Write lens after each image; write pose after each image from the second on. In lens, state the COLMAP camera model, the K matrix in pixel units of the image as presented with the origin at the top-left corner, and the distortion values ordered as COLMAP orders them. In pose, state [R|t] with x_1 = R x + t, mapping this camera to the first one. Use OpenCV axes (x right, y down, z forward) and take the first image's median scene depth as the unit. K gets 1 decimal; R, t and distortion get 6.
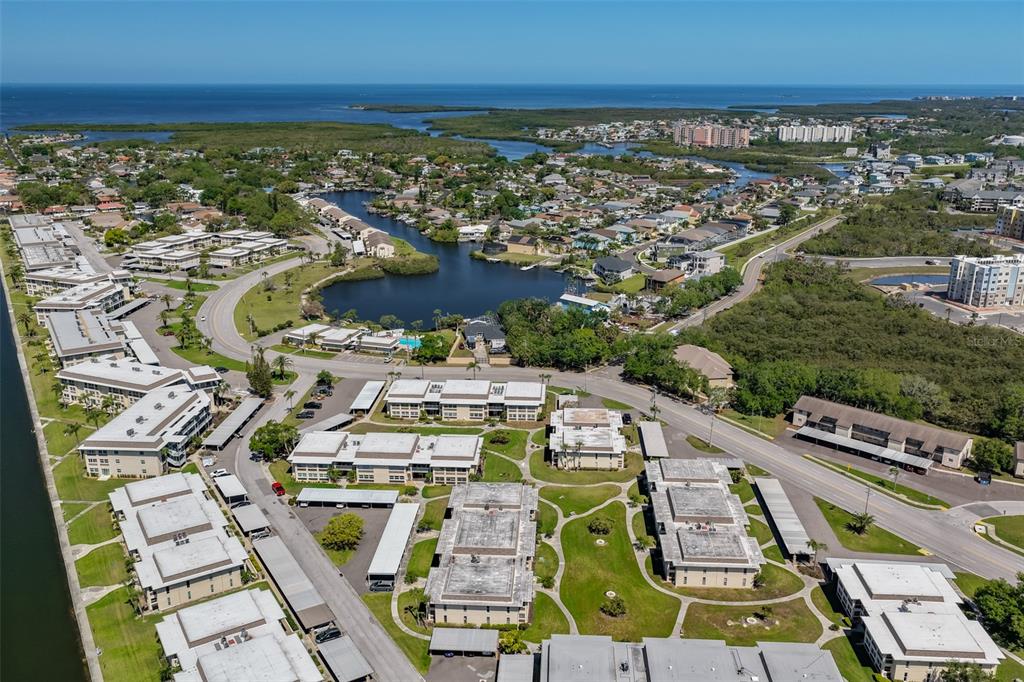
lens RADIAL K [[849.5, 0, 514.2], [0, 849.5, 339.3], [0, 0, 1]] dist [-0.015513, 0.039756]
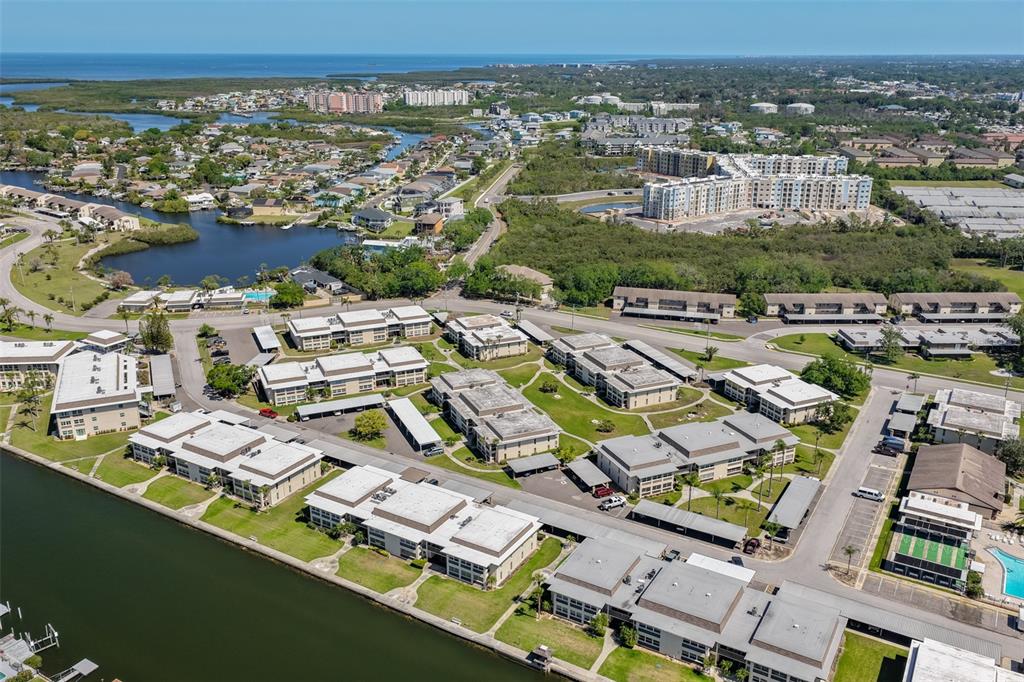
lens RADIAL K [[849.5, 0, 514.2], [0, 849.5, 339.3], [0, 0, 1]] dist [-0.015513, 0.039756]
pose [[0.890153, -0.145784, 0.431711, -0.379060], [0.131576, 0.989316, 0.062784, 0.044189], [-0.436251, 0.000915, 0.899825, -0.113997]]
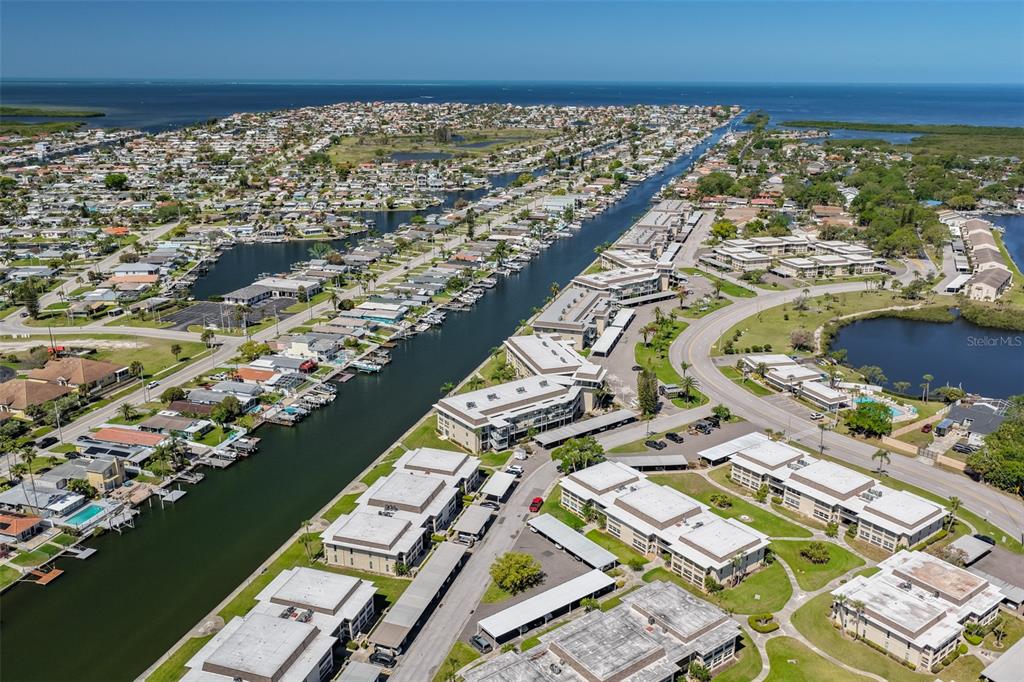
lens RADIAL K [[850.0, 0, 514.4], [0, 850.0, 342.1], [0, 0, 1]] dist [-0.006918, 0.019418]
pose [[0.647645, 0.229636, -0.726514, 0.298059], [-0.227461, 0.968294, 0.103289, -0.078184], [0.727198, 0.098359, 0.679344, 0.260663]]
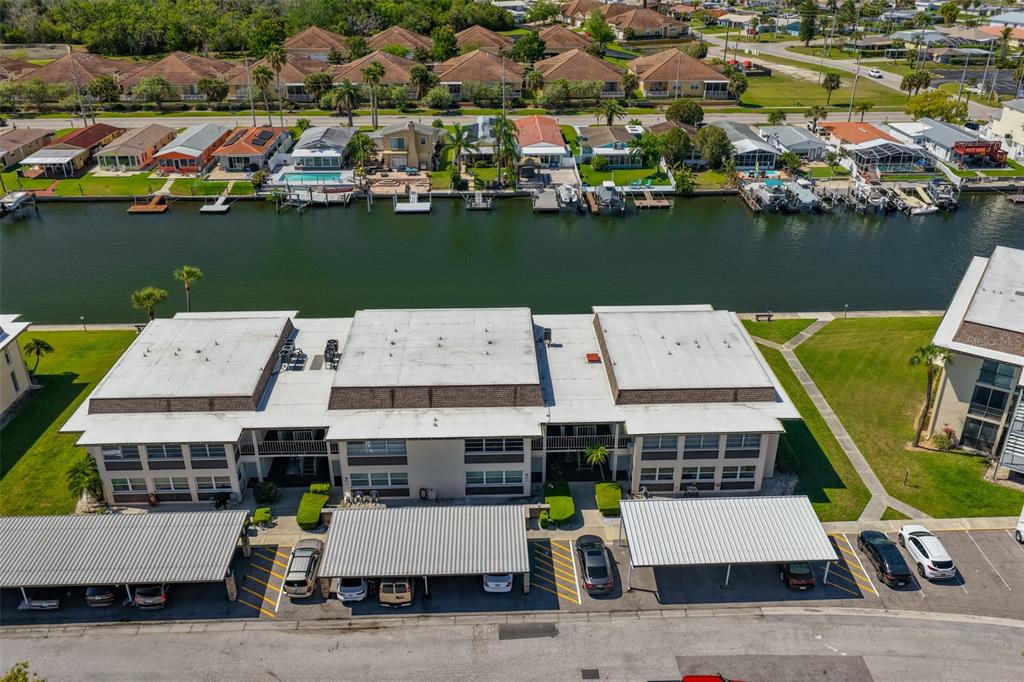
lens RADIAL K [[849.5, 0, 514.2], [0, 849.5, 339.3], [0, 0, 1]] dist [-0.015513, 0.039756]
pose [[-0.502946, 0.382140, -0.775251, -0.110838], [-0.253439, 0.792321, 0.554974, 0.007458], [0.826326, 0.475601, -0.301645, 0.815723]]
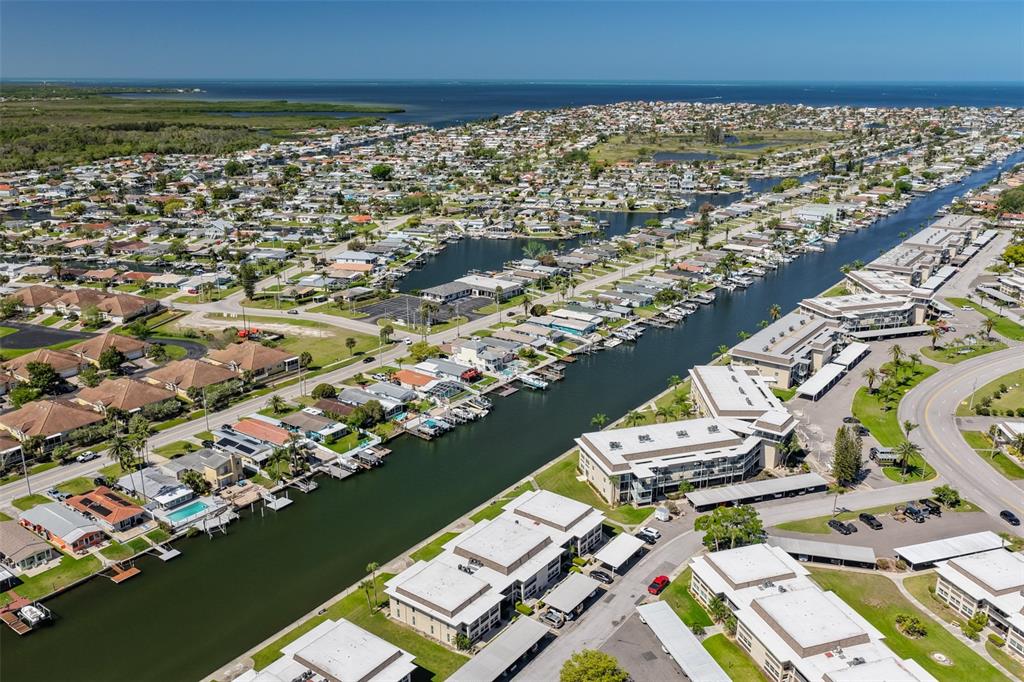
lens RADIAL K [[849.5, 0, 514.2], [0, 849.5, 339.3], [0, 0, 1]] dist [-0.015513, 0.039756]
pose [[0.366566, 0.276141, -0.888468, 0.246316], [-0.274951, 0.944440, 0.180097, -0.113672], [0.888837, 0.178268, 0.422125, 0.430413]]
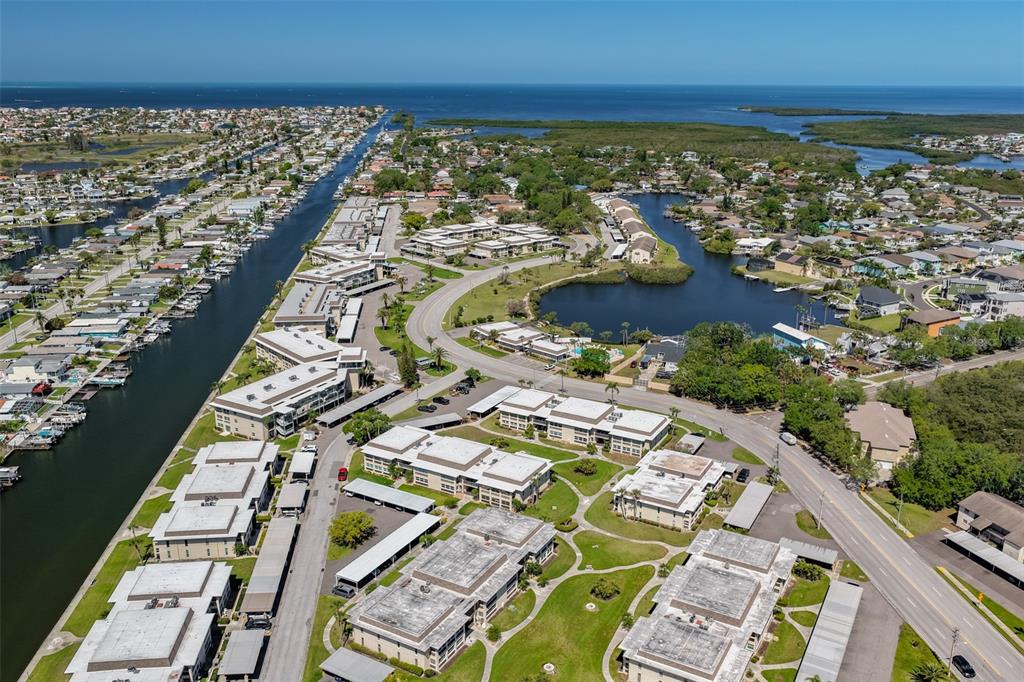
lens RADIAL K [[849.5, 0, 514.2], [0, 849.5, 339.3], [0, 0, 1]] dist [-0.015513, 0.039756]
pose [[0.896849, 0.131764, -0.422256, 0.268973], [-0.132294, 0.990809, 0.028194, -0.035846], [0.422090, 0.030576, 0.906038, 0.121898]]
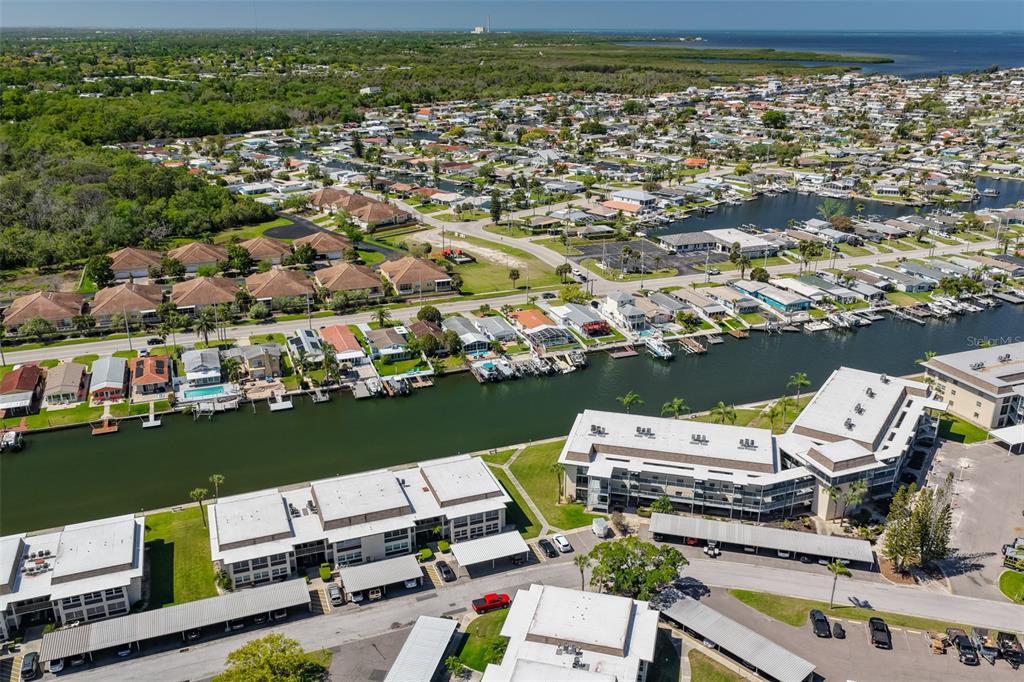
lens RADIAL K [[849.5, 0, 514.2], [0, 849.5, 339.3], [0, 0, 1]] dist [-0.015513, 0.039756]
pose [[-0.190638, 0.339505, -0.921083, 0.174580], [-0.290193, 0.876865, 0.383268, -0.185722], [0.937787, 0.340358, -0.068641, 0.824041]]
